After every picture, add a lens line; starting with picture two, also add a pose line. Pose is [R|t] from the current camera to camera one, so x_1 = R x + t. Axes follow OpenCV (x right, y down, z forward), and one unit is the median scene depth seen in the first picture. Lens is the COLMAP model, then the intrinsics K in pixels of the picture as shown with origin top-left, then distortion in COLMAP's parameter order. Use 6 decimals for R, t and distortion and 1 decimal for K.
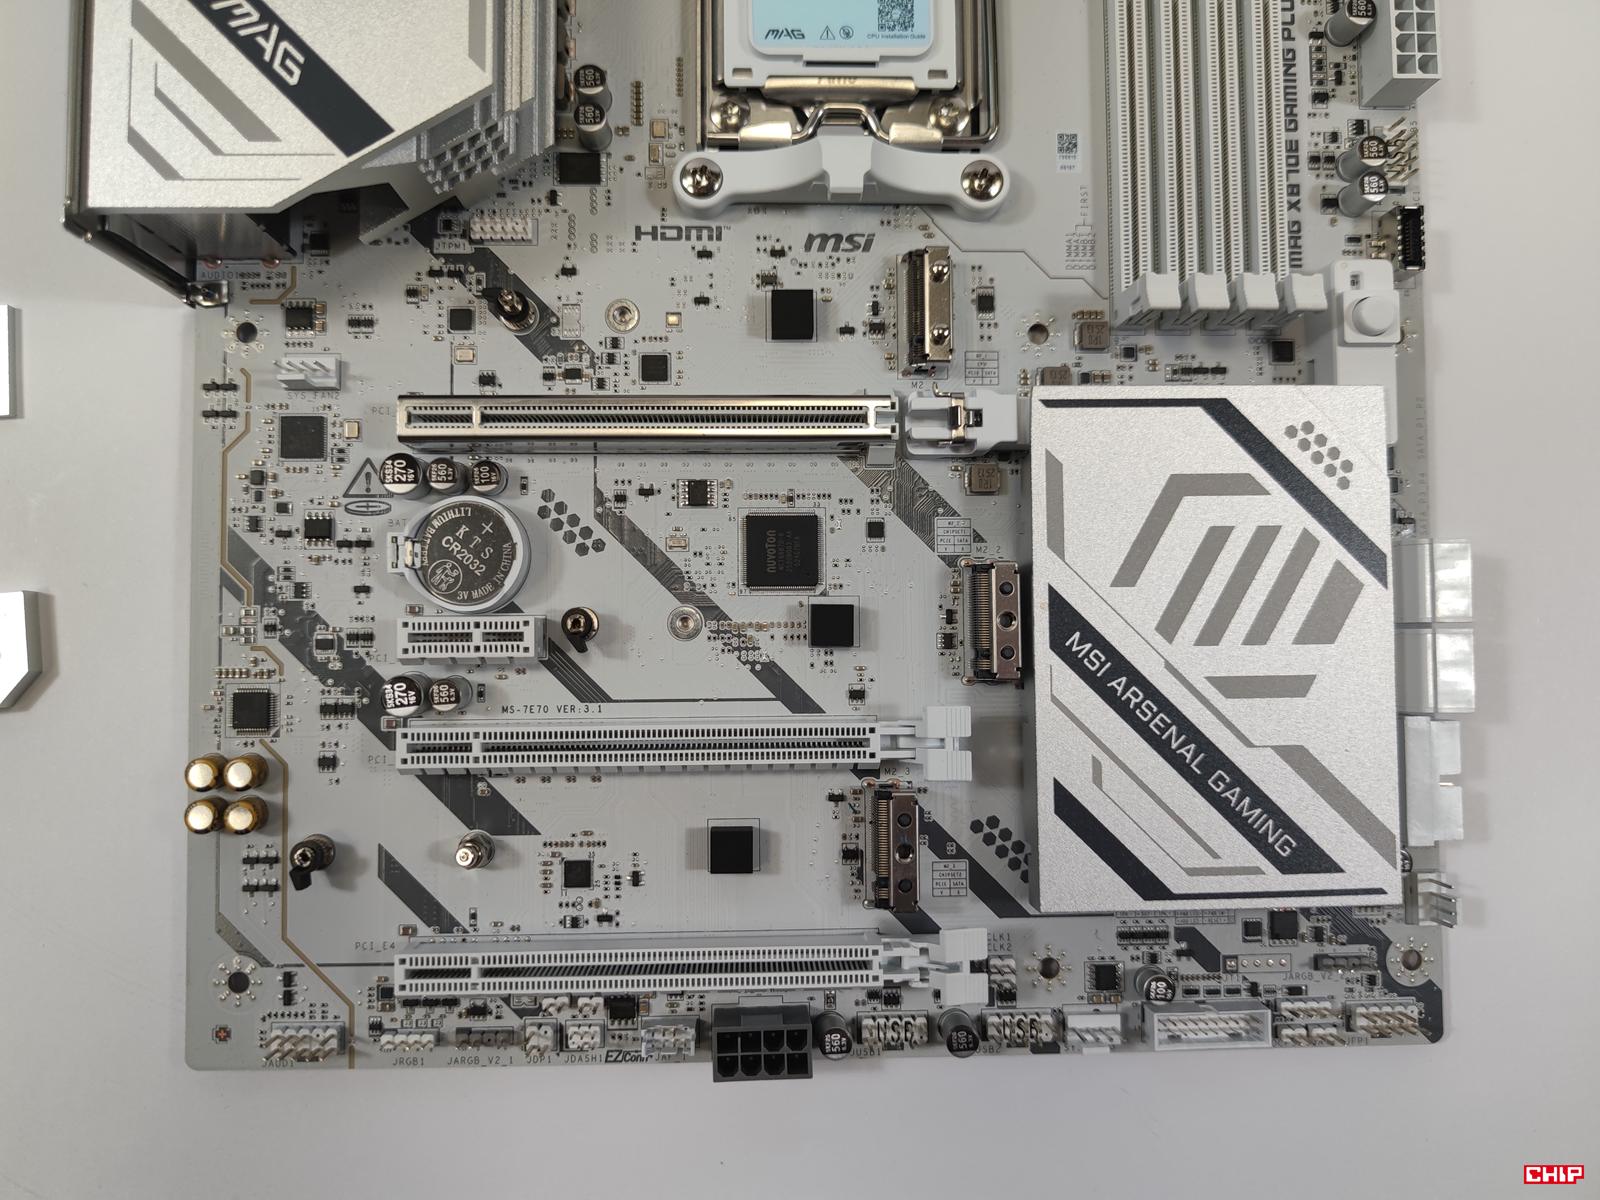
lens RADIAL K [[1223.7, 0, 801.9], [0, 1223.7, 611.9], [0, 0, 1]] dist [-0.011285, -0.038181]
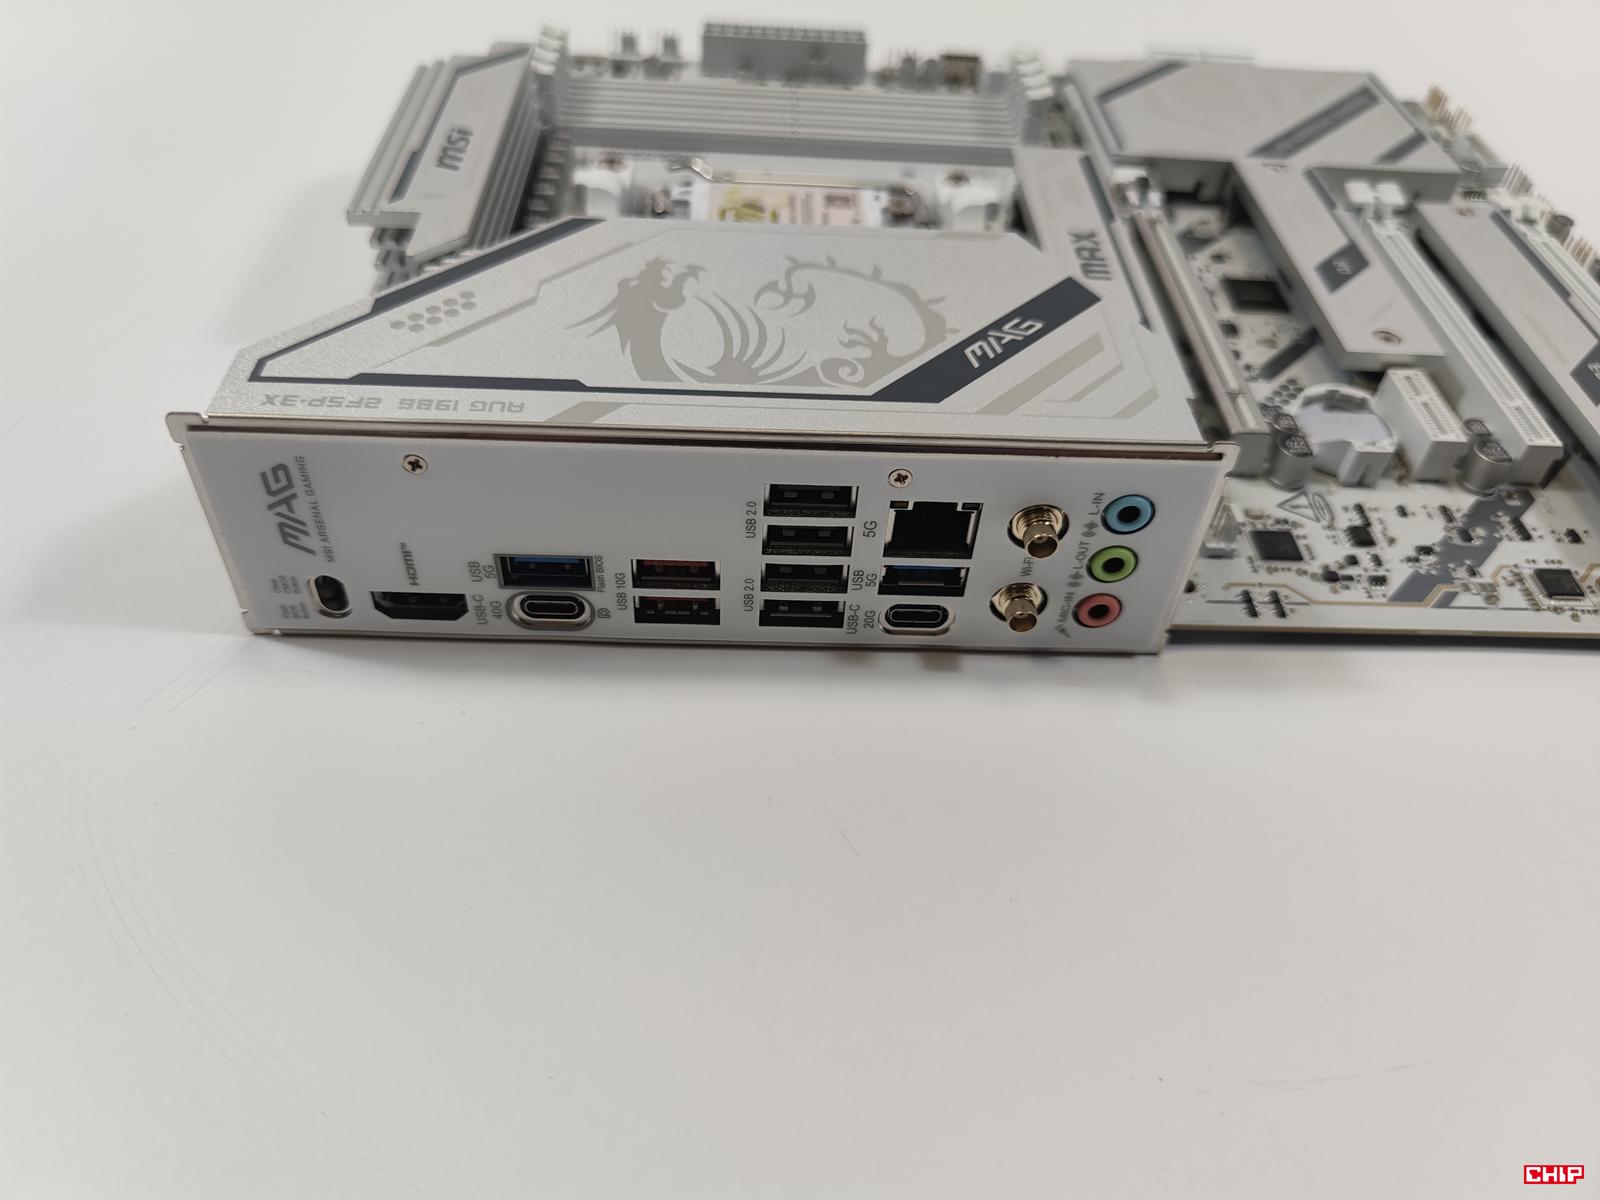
lens RADIAL K [[1223.7, 0, 793.6], [0, 1223.7, 586.9], [0, 0, 1]] dist [-0.011285, -0.038181]
pose [[-0.004767, -0.728037, 0.685521, -1.125450], [0.996032, 0.057468, 0.067958, -0.607054], [-0.088872, 0.683125, 0.724874, 0.339657]]
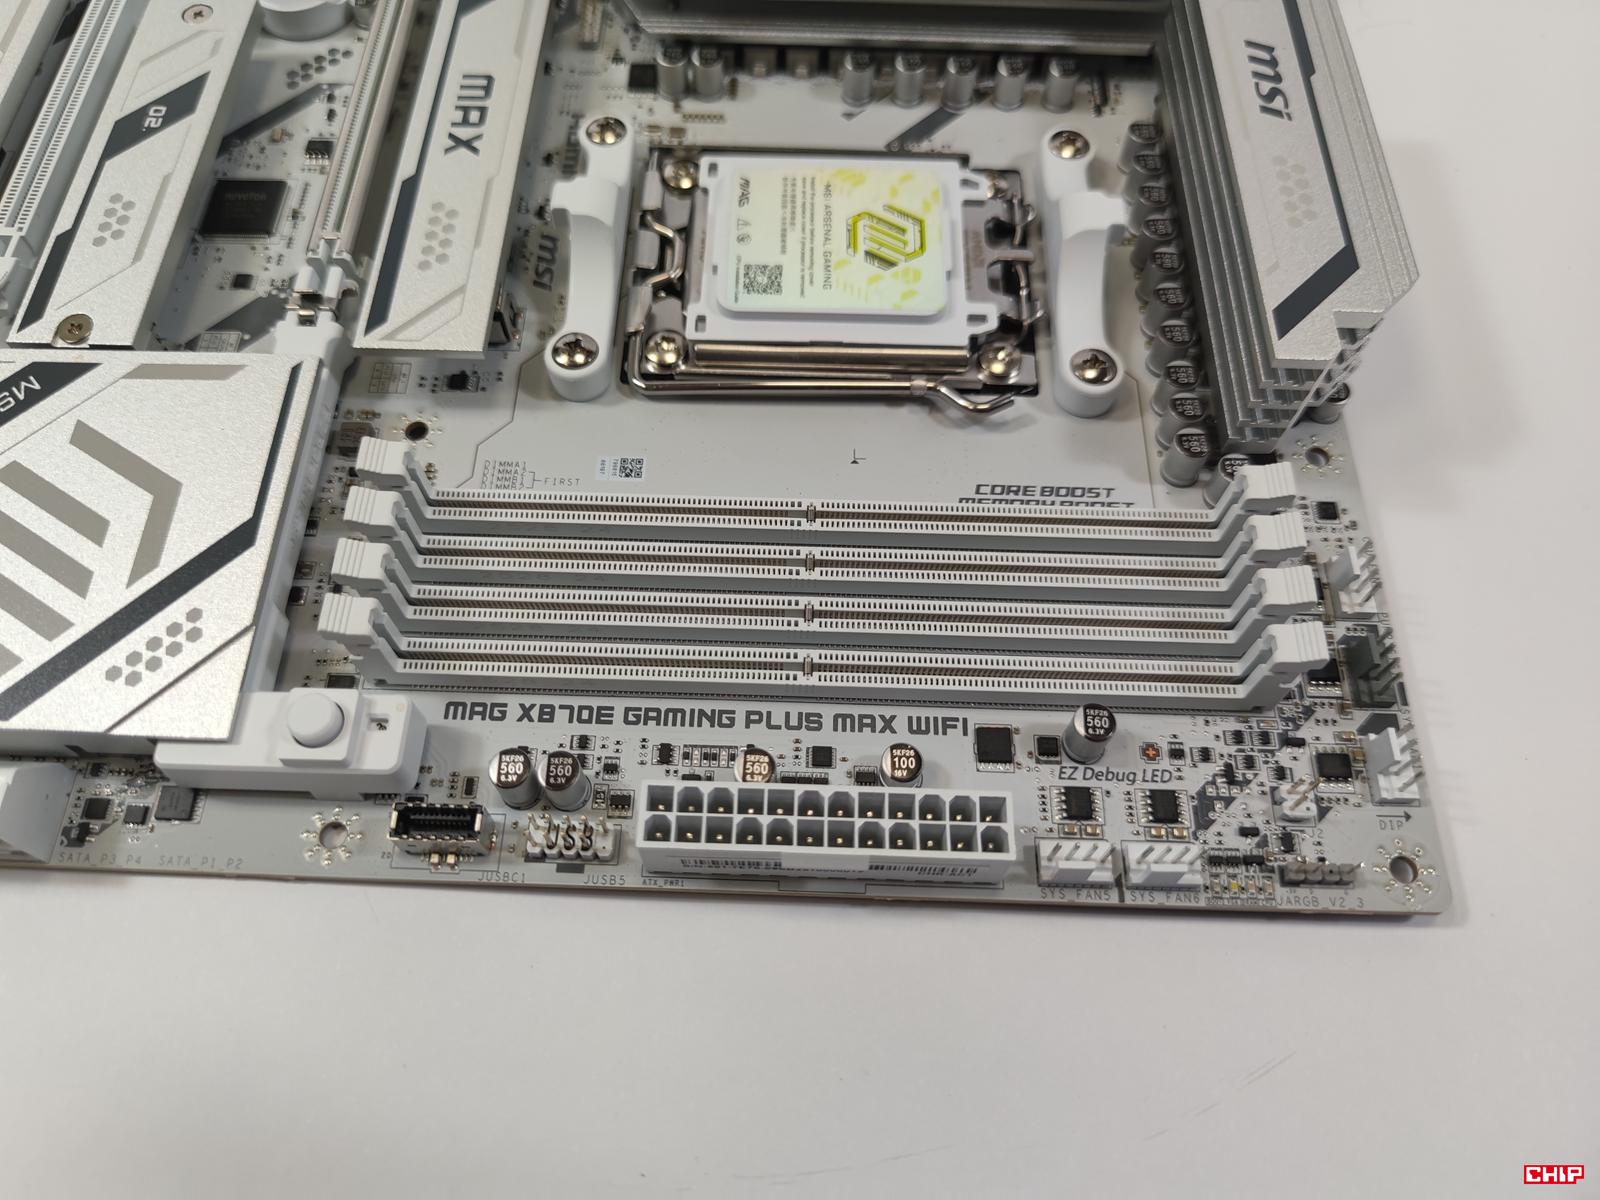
lens RADIAL K [[1223.7, 0, 769.1], [0, 1223.7, 578.2], [0, 0, 1]] dist [-0.011285, -0.038181]
pose [[-0.044037, 0.865299, -0.499318, 0.746743], [-0.998427, -0.020764, 0.052073, -0.552915], [0.034691, 0.500826, 0.864852, 0.306113]]
